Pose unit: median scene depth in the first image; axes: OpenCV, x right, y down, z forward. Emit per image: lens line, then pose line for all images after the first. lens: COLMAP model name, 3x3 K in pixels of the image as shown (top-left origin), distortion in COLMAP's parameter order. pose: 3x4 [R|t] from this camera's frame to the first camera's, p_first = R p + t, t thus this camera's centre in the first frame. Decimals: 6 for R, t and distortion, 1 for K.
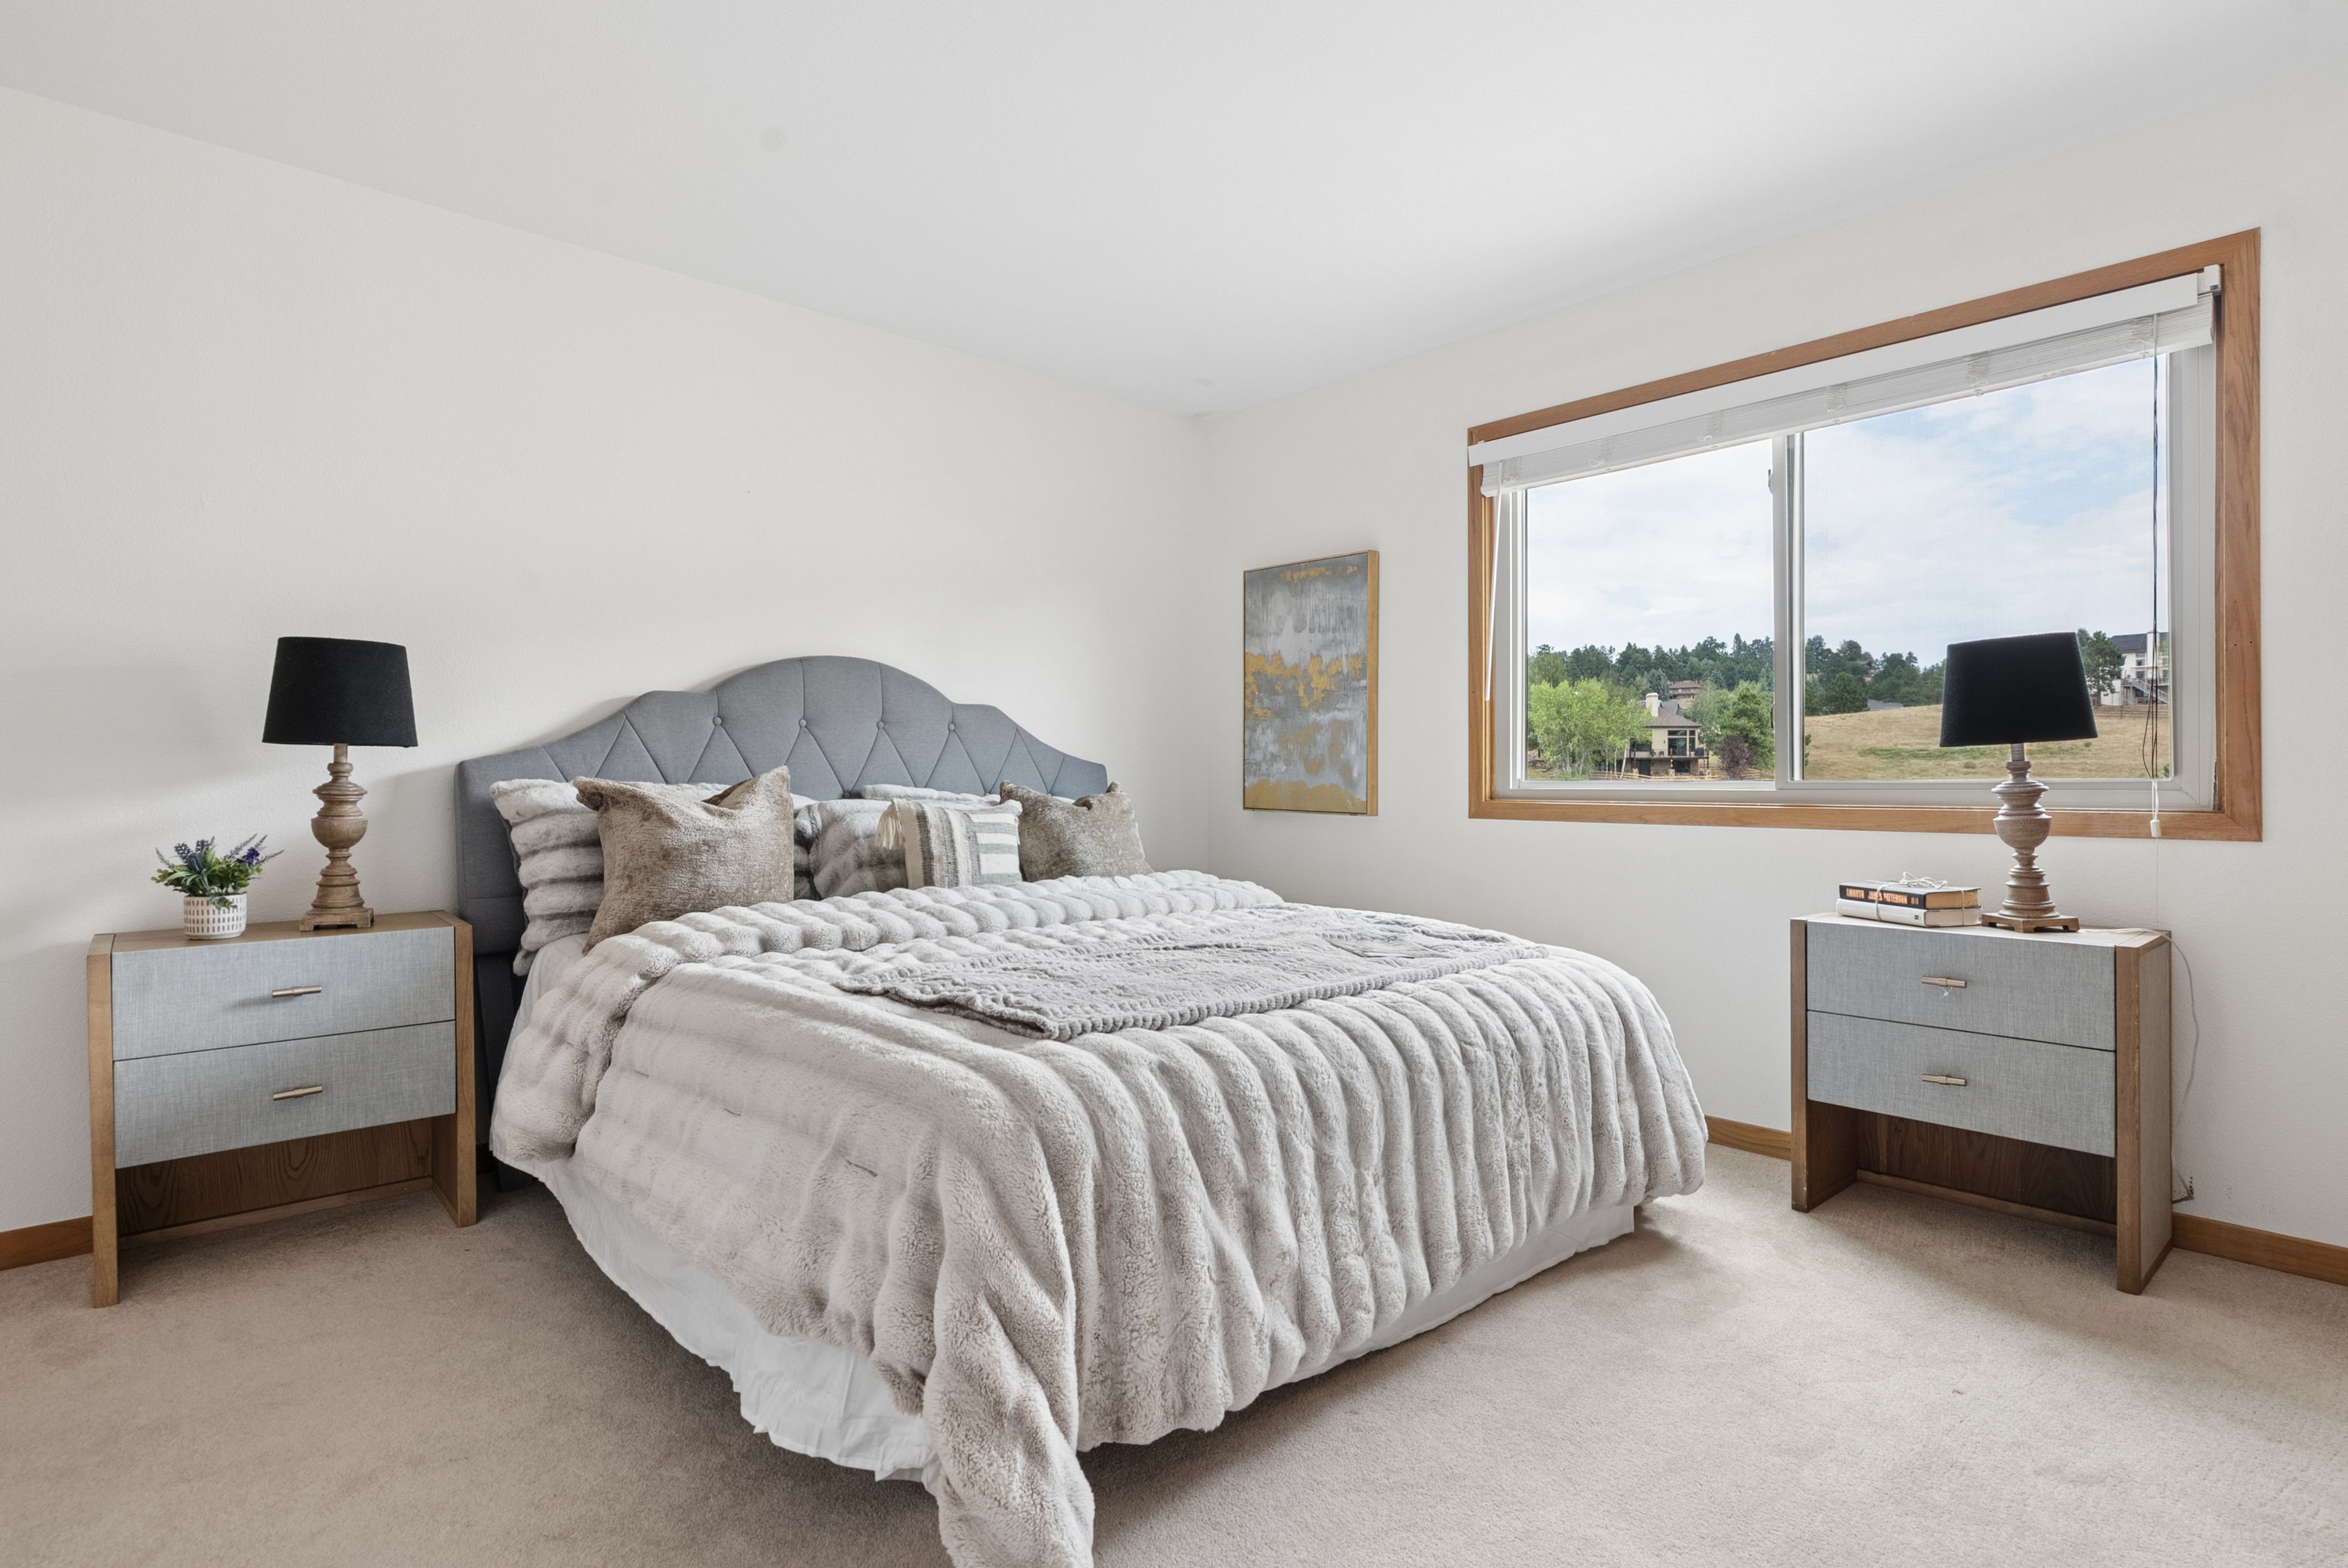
lens RADIAL K [[1191.7, 0, 1162.1], [0, 1191.7, 782.3], [0, 0, 1]] dist [0.002001, -0.000743]
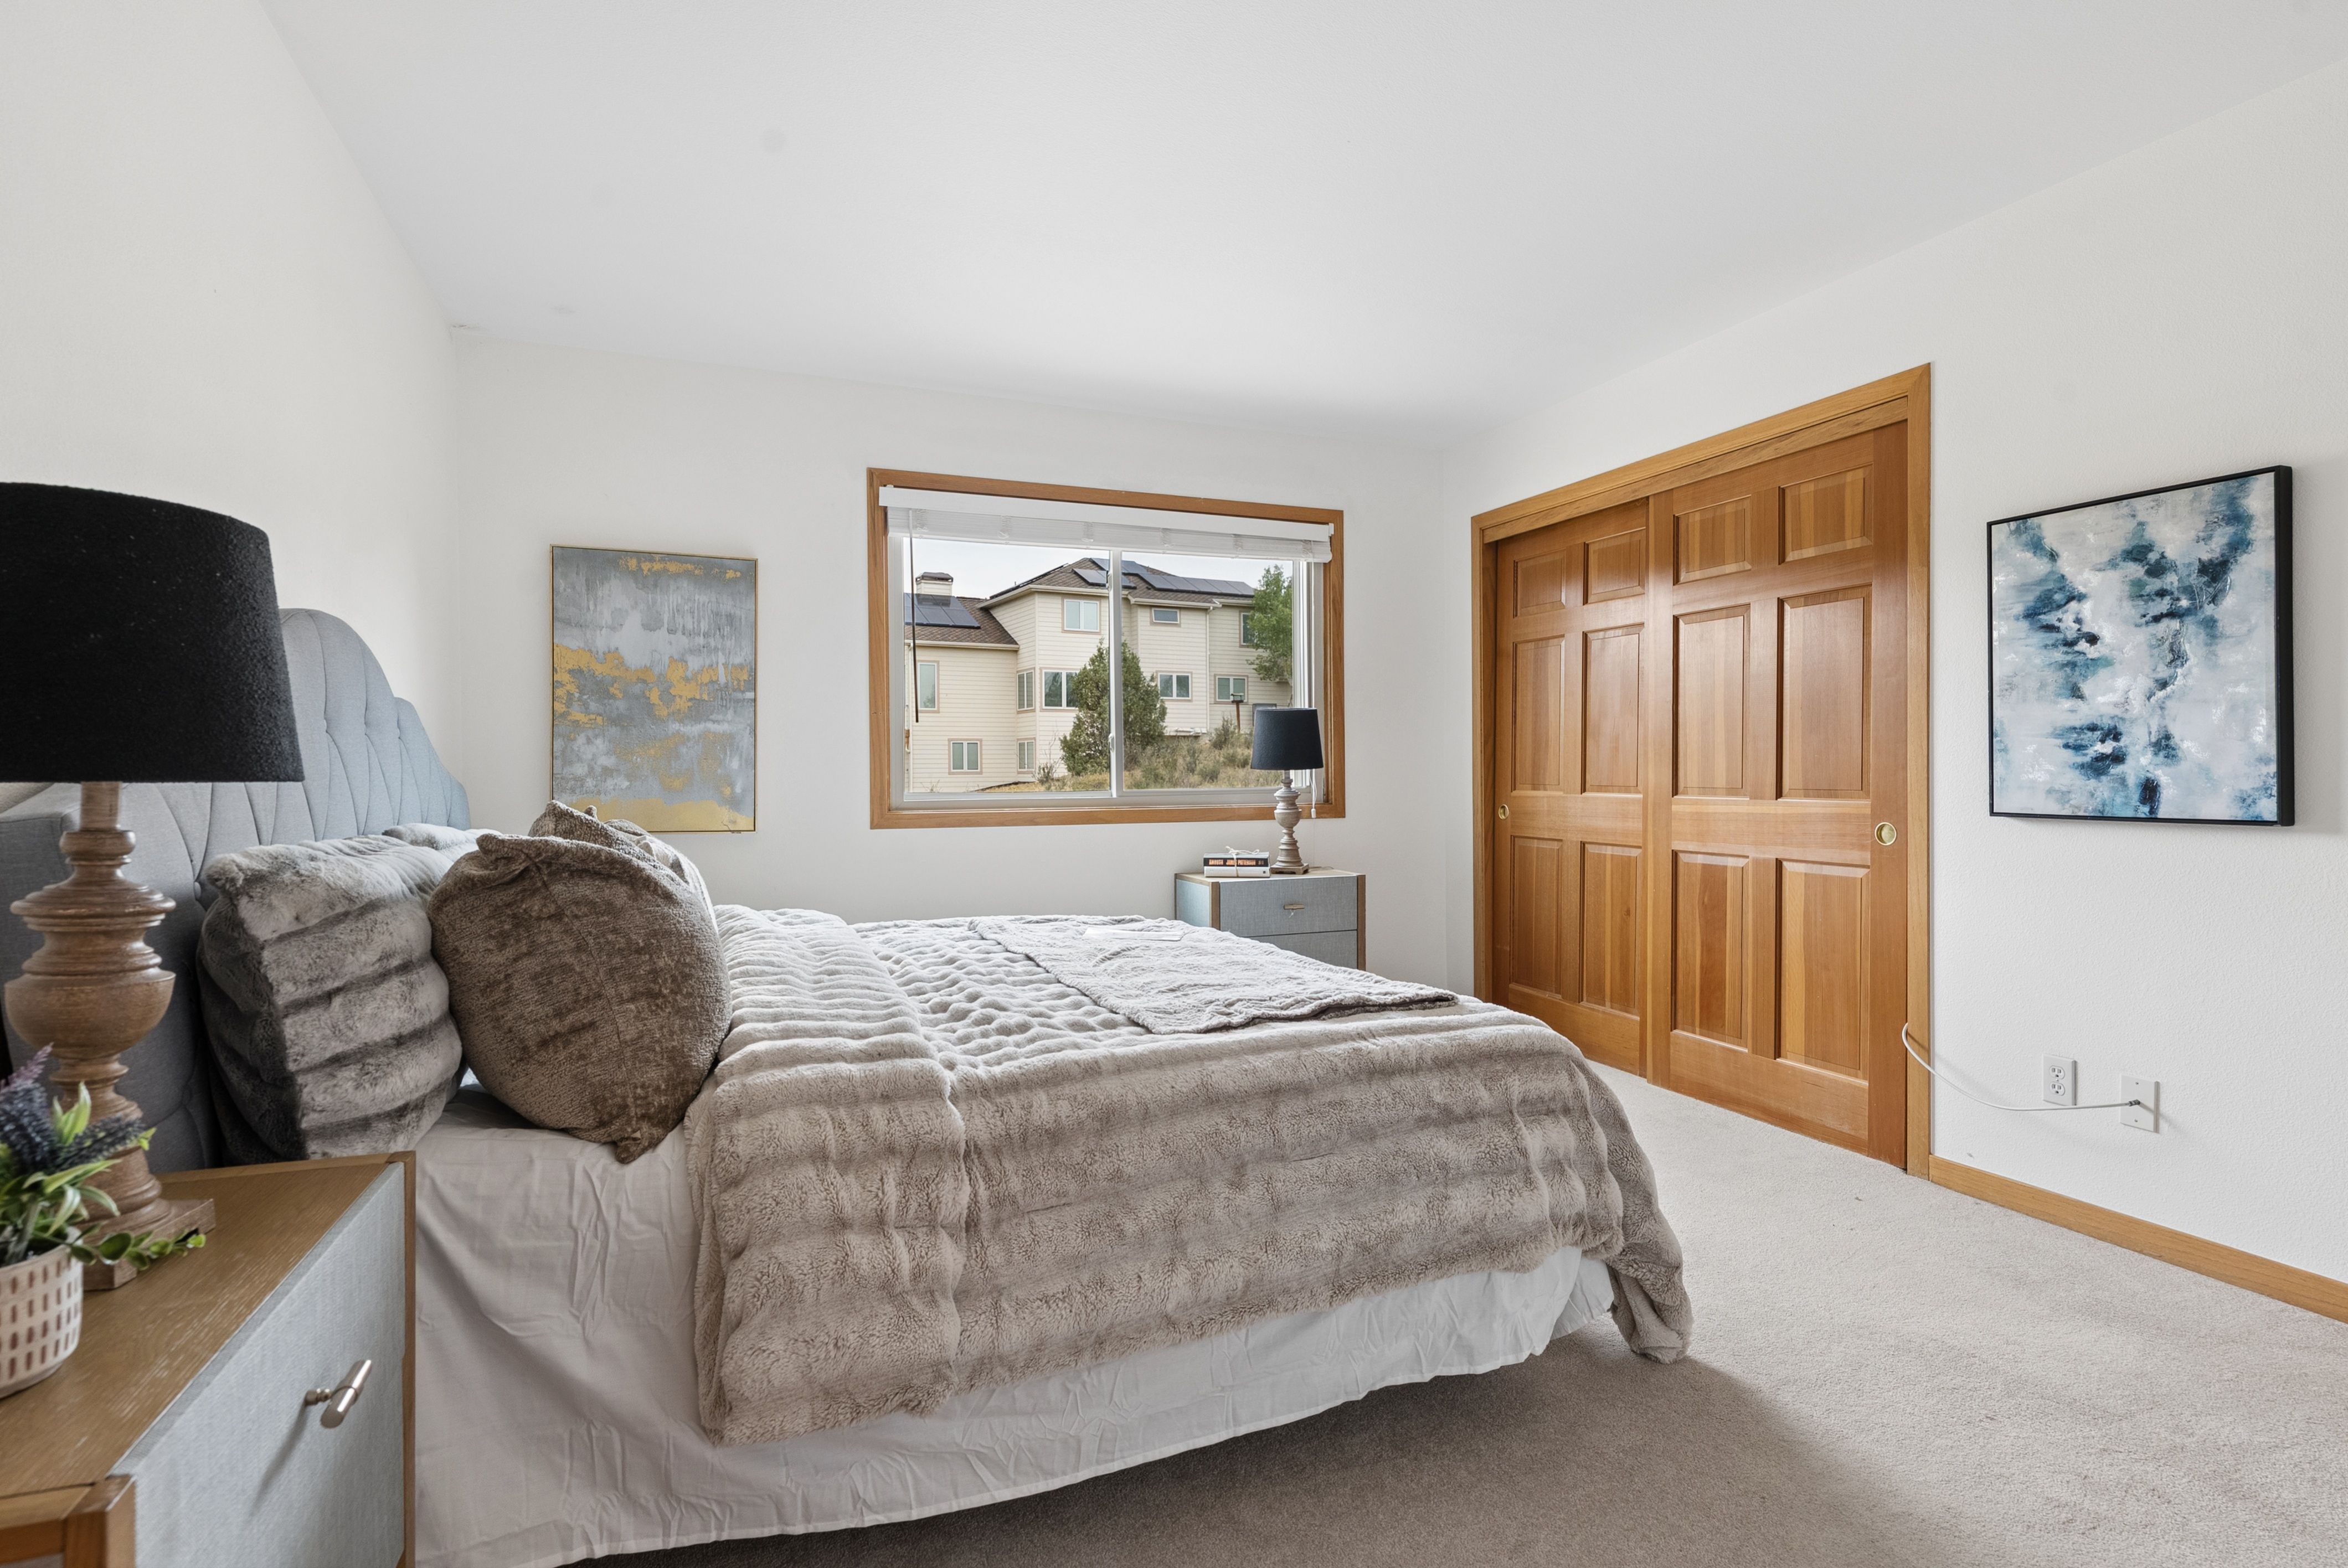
lens RADIAL K [[1139.1, 0, 1174.0], [0, 1139.1, 784.0], [0, 0, 1]] dist [0.002689, -0.000422]
pose [[0.348379, -0.015056, 0.937233, -0.572281], [0.009016, 0.999879, 0.012711, -0.020127], [-0.937311, 0.004022, 0.348472, 0.354804]]
